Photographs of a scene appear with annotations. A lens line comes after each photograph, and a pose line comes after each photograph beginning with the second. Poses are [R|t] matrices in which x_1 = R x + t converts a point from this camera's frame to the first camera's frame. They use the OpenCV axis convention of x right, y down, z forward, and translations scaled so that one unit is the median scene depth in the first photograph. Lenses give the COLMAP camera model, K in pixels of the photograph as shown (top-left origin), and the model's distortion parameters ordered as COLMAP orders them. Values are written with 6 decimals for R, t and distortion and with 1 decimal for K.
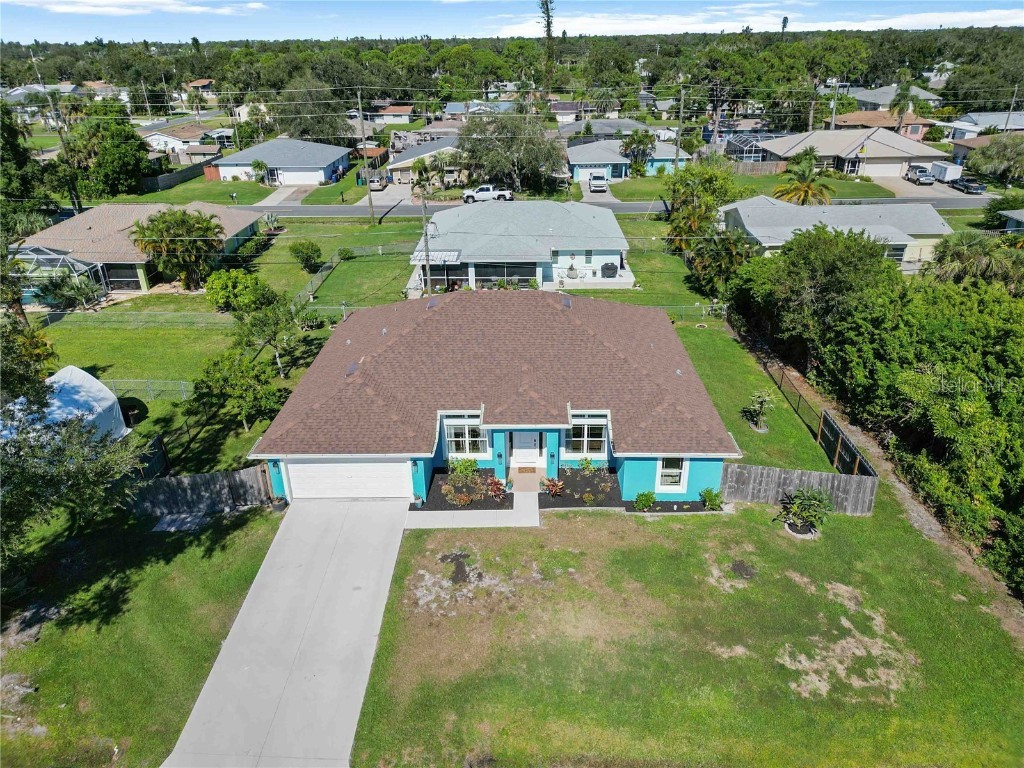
lens RADIAL K [[715.2, 0, 510.6], [0, 715.2, 386.7], [0, 0, 1]] dist [0.077295, -0.084458]
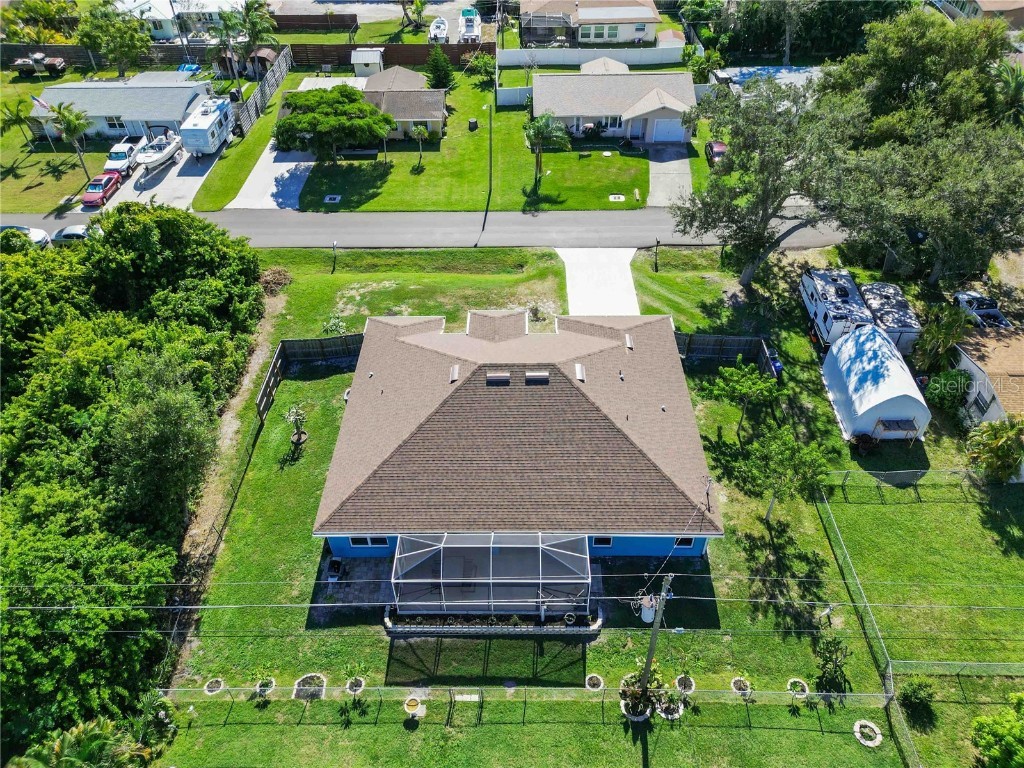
lens RADIAL K [[722.4, 0, 511.3], [0, 722.4, 383.1], [0, 0, 1]] dist [0.043414, -0.029793]
pose [[-0.999502, 0.027791, 0.014940, -0.026597], [0.024223, 0.372469, 0.927728, -1.313919], [0.020218, 0.927628, -0.372957, 1.683883]]
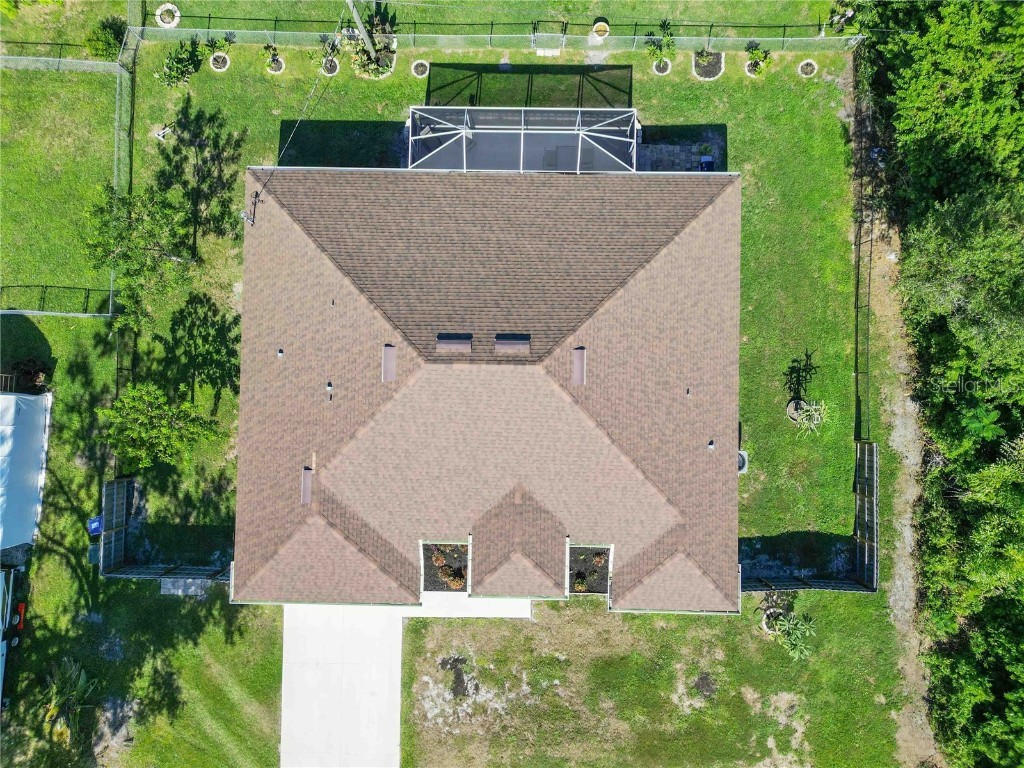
lens RADIAL K [[709.7, 0, 512.0], [0, 709.7, 384.0], [0, 0, 1]] dist [0.053042, -0.040025]
pose [[0.999993, -0.002364, -0.002900, 0.016263], [0.003666, 0.464252, 0.885696, -0.862128], [-0.000747, -0.885700, 0.464257, 0.788016]]
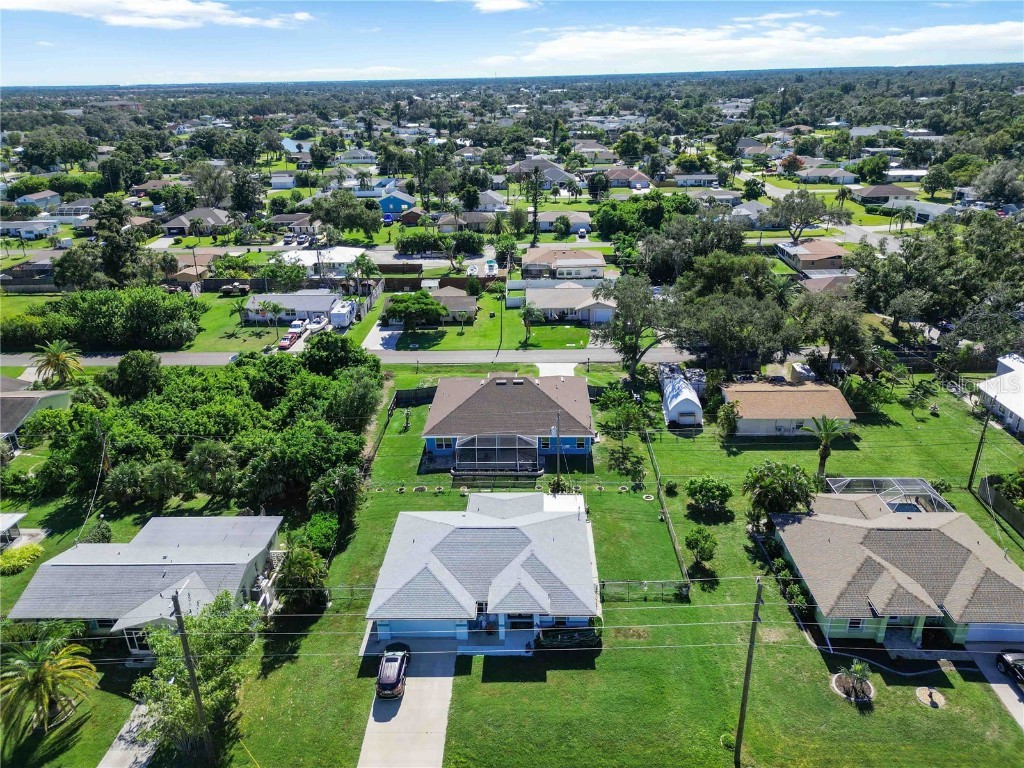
lens RADIAL K [[715.2, 0, 510.6], [0, 715.2, 386.7], [0, 0, 1]] dist [0.077295, -0.084458]
pose [[-0.999199, 0.028683, 0.027913, -0.102279], [0.039878, 0.654237, 0.755237, -2.302452], [0.003401, 0.755745, -0.654857, 3.092353]]
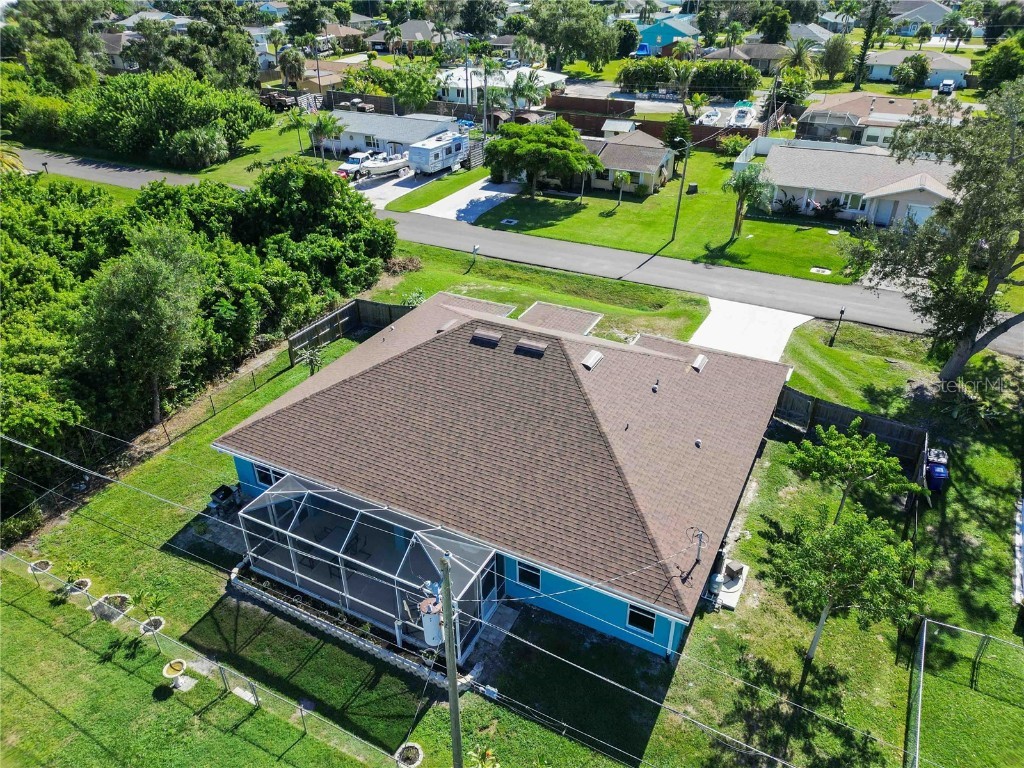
lens RADIAL K [[715.2, 0, 510.6], [0, 715.2, 386.7], [0, 0, 1]] dist [0.077295, -0.084458]
pose [[-0.893230, -0.212204, 0.396370, -0.413978], [0.214758, 0.573150, 0.790809, -0.881985], [-0.394992, 0.791498, -0.466382, 1.702608]]
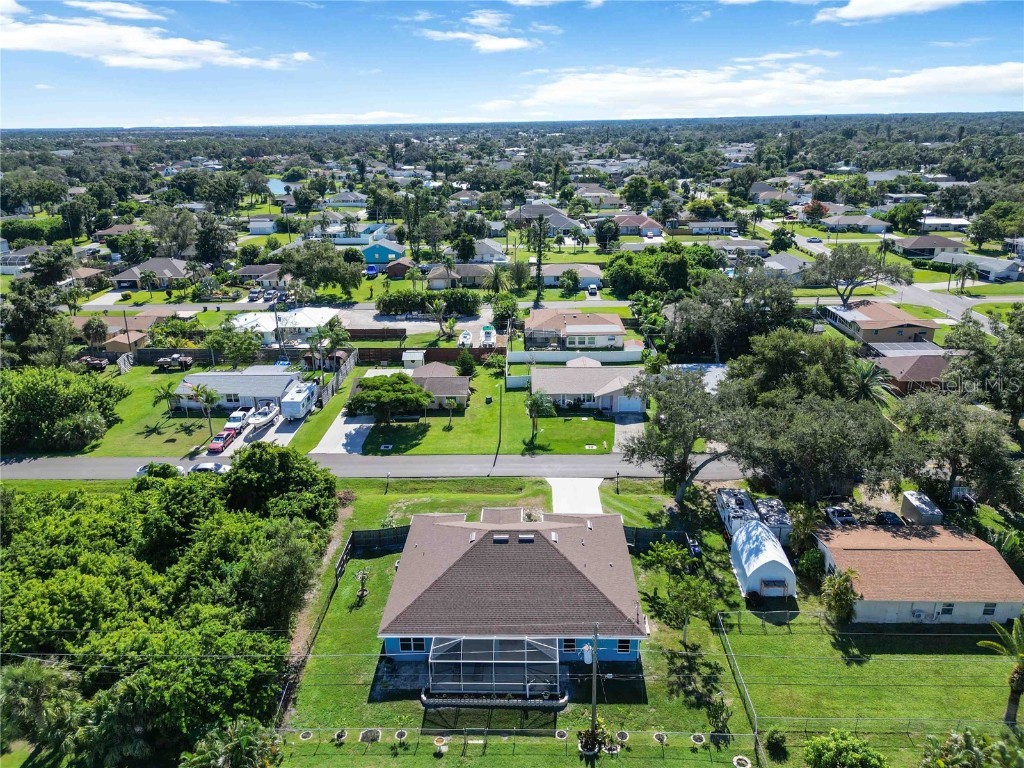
lens RADIAL K [[715.2, 0, 510.6], [0, 715.2, 386.7], [0, 0, 1]] dist [0.077295, -0.084458]
pose [[-0.999414, 0.026279, 0.021951, -0.064457], [0.034042, 0.693548, 0.719605, -1.830921], [0.003686, 0.719931, -0.694036, 2.254563]]
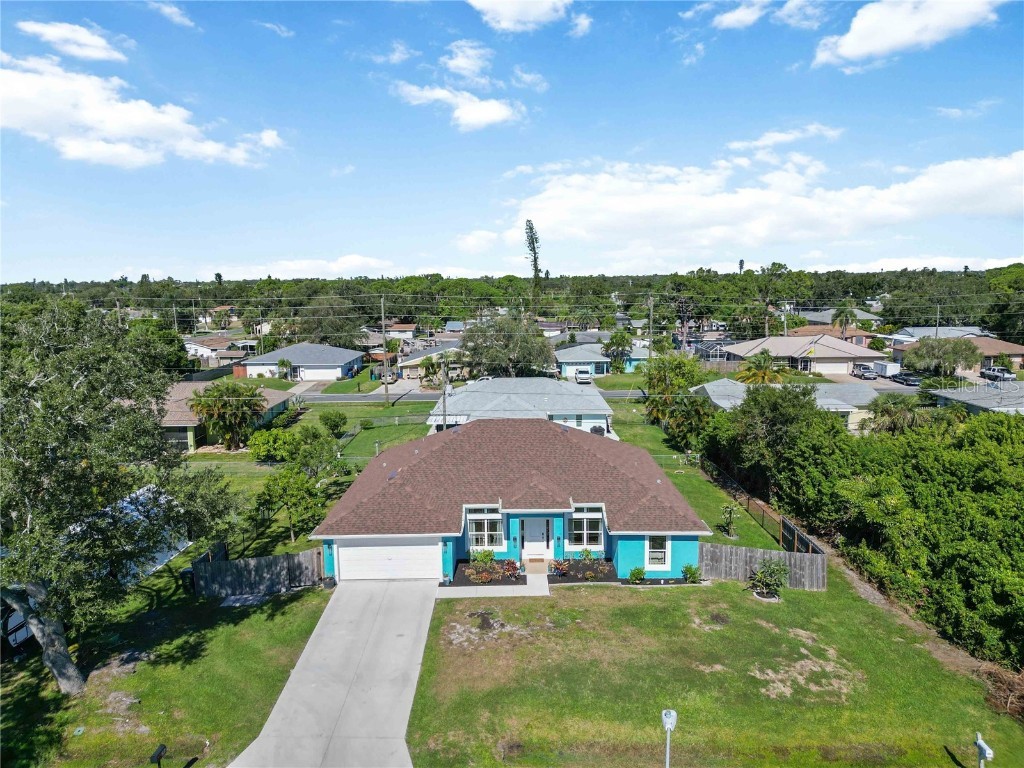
lens RADIAL K [[715.2, 0, 510.6], [0, 715.2, 386.7], [0, 0, 1]] dist [0.077295, -0.084458]
pose [[0.999850, -0.000018, 0.017308, -0.043628], [0.005124, 0.955484, -0.294999, 0.208697], [-0.016532, 0.295044, 0.955341, -0.235380]]
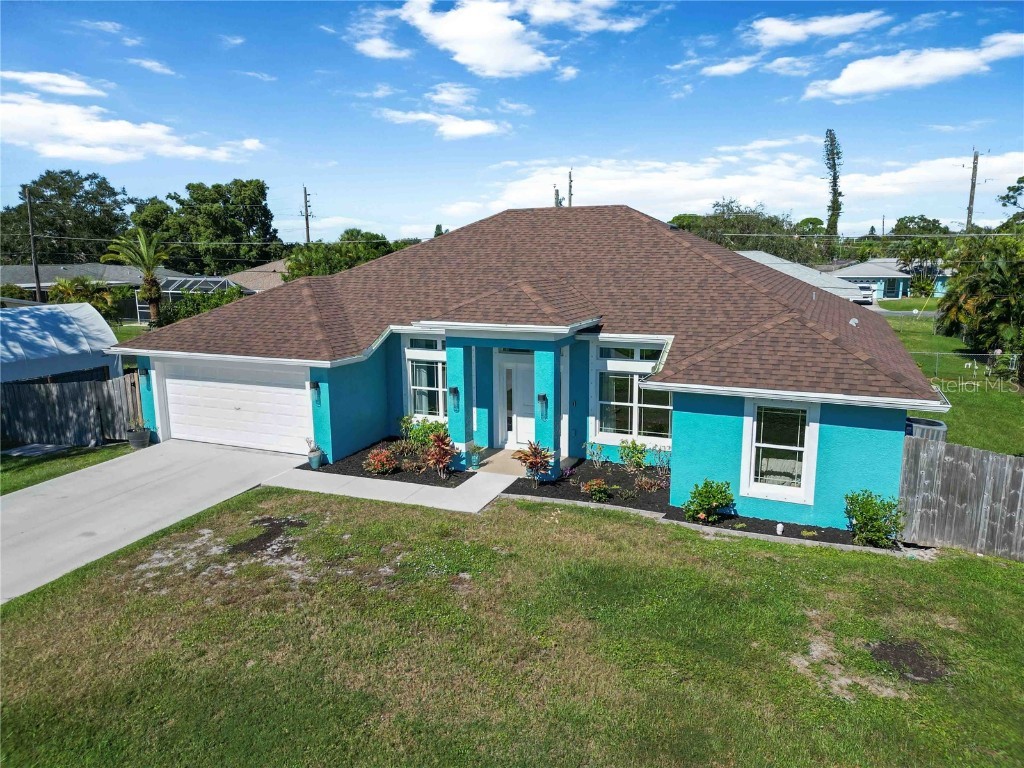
lens RADIAL K [[715.2, 0, 510.6], [0, 715.2, 386.7], [0, 0, 1]] dist [0.077295, -0.084458]
pose [[0.922317, 0.078059, -0.378468, 0.235632], [-0.173531, 0.958746, -0.225150, 0.210841], [0.345279, 0.273336, 0.897814, 0.518199]]
